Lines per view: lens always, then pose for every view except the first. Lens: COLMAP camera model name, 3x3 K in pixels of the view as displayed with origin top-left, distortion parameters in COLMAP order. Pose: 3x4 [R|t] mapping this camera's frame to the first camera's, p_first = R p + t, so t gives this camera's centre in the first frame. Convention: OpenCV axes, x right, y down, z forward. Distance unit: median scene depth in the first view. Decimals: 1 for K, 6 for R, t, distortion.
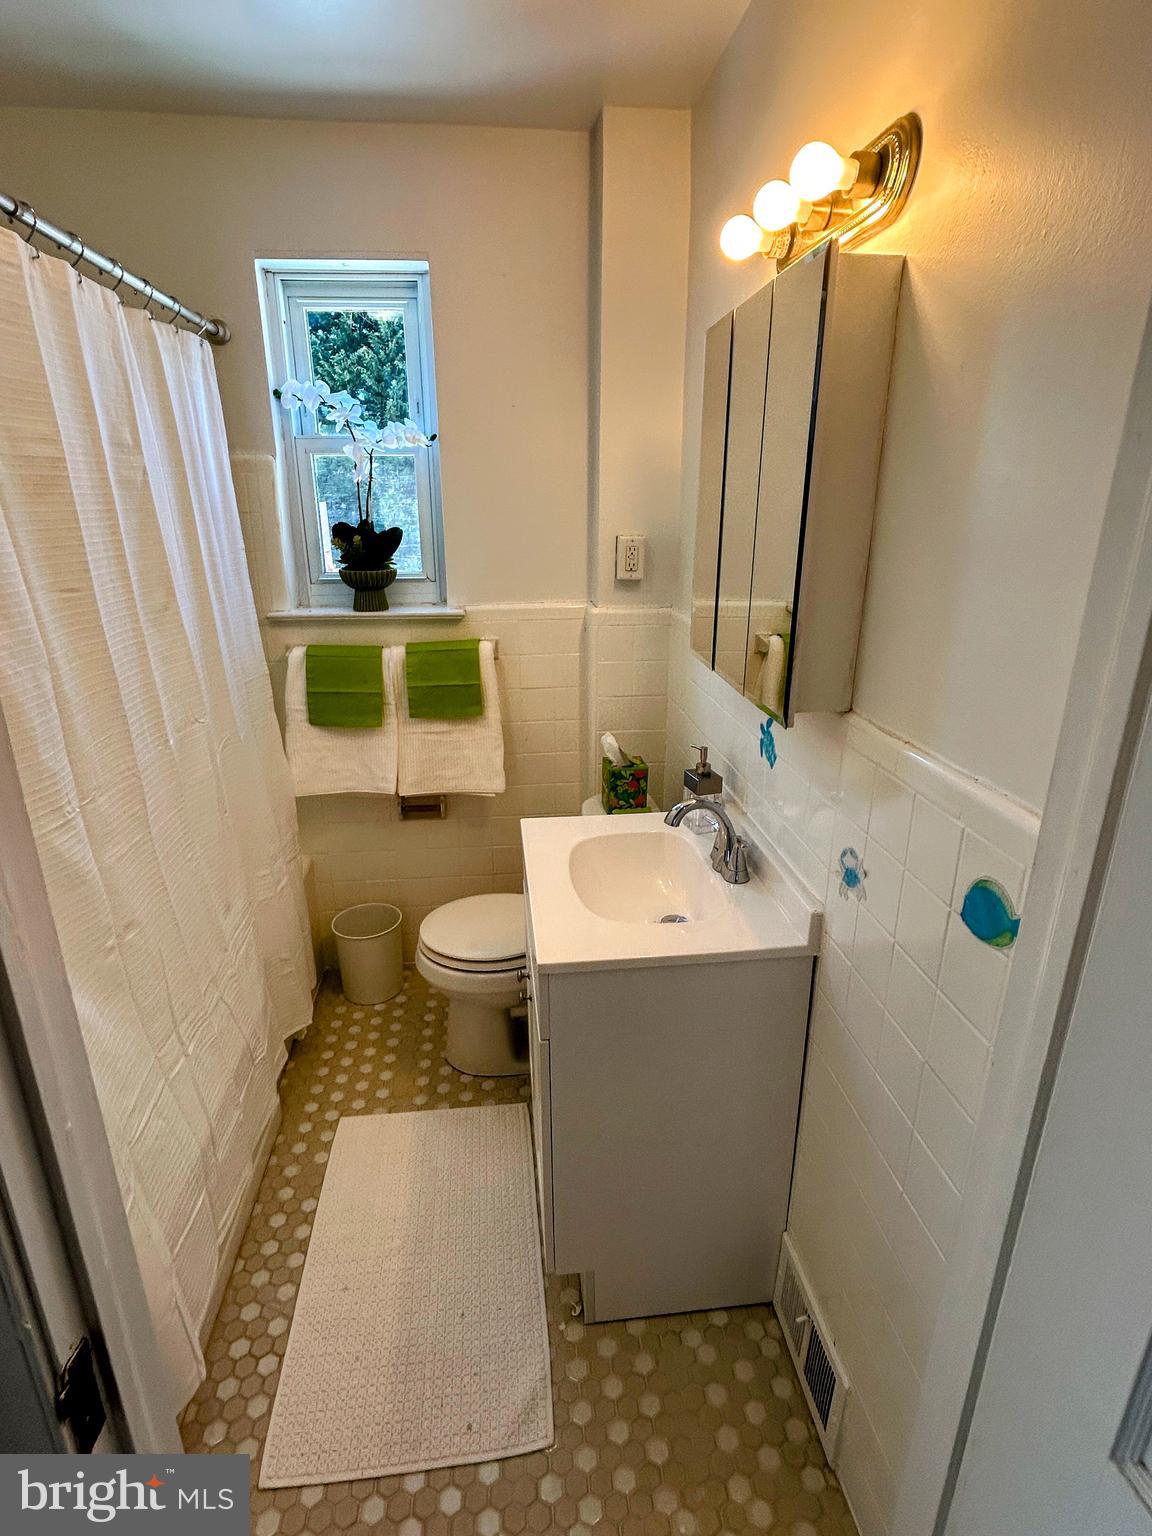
lens RADIAL K [[796.1, 0, 576.0], [0, 796.1, 768.0], [0, 0, 1]] dist [-0.005744, -0.000476]
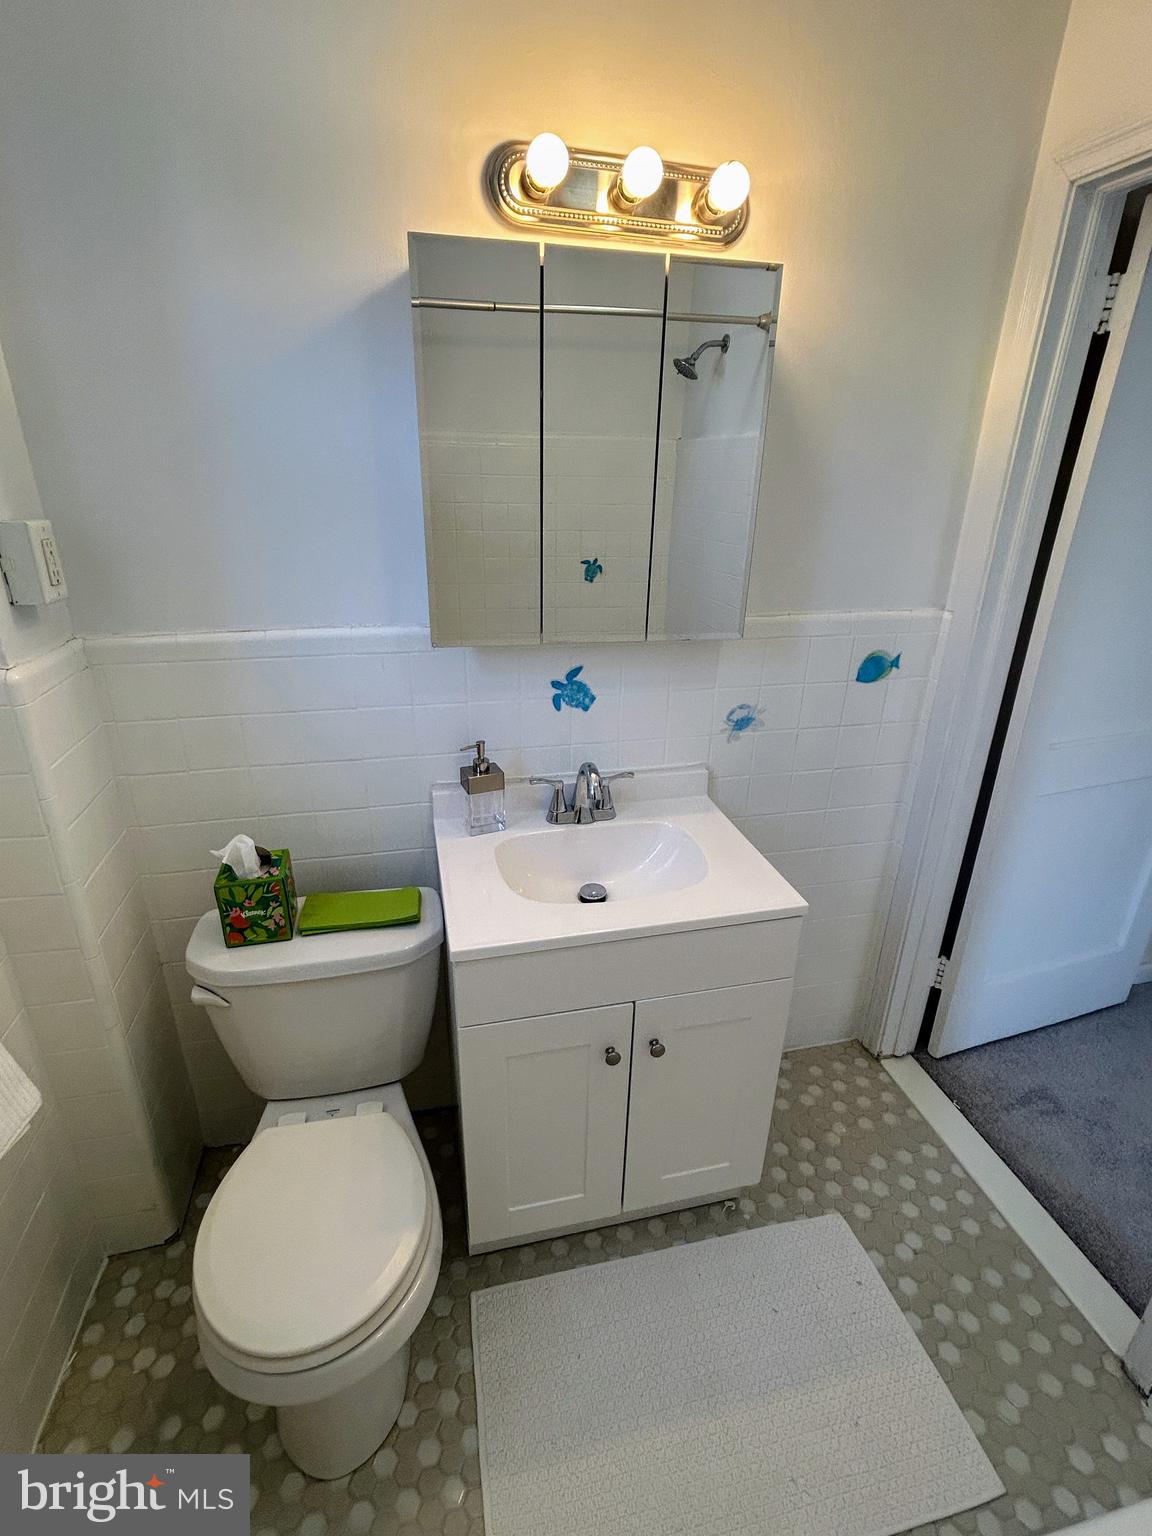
lens RADIAL K [[716.2, 0, 576.0], [0, 716.2, 768.0], [0, 0, 1]] dist [-0.015603, 0.000394]
pose [[-0.127774, -0.372557, 0.919171, -0.444197], [0.304532, 0.867262, 0.393850, -0.209289], [-0.943893, 0.330240, 0.002642, 0.667119]]
